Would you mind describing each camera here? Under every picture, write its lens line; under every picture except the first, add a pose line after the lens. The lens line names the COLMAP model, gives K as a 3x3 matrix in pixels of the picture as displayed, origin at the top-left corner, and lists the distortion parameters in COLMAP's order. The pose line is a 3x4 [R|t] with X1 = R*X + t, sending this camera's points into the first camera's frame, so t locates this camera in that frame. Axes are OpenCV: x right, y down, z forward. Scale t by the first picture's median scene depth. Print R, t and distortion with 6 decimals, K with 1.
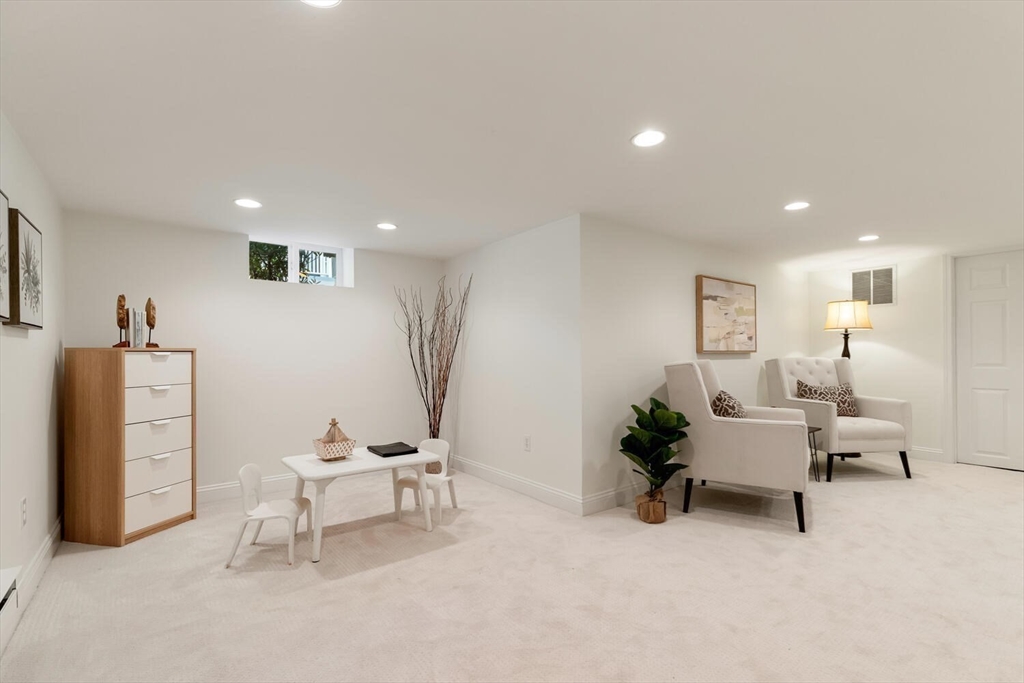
lens RADIAL K [[466.4, 0, 511.9], [0, 466.4, 349.3], [0, 0, 1]] dist [-0.004800, -0.001666]
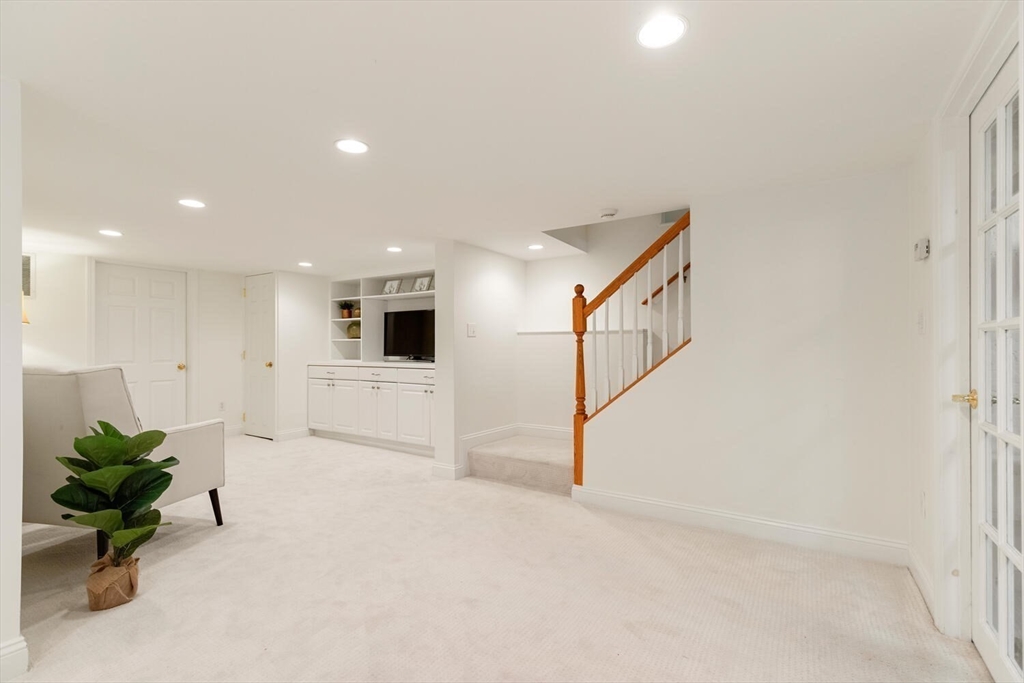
lens RADIAL K [[466.4, 0, 511.6], [0, 466.4, 344.4], [0, 0, 1]] dist [-0.004800, -0.001666]
pose [[-0.347402, 0.005086, 0.937703, -0.557611], [-0.008414, 0.999928, -0.008540, -0.008912], [-0.937679, -0.010856, -0.347334, 0.714684]]
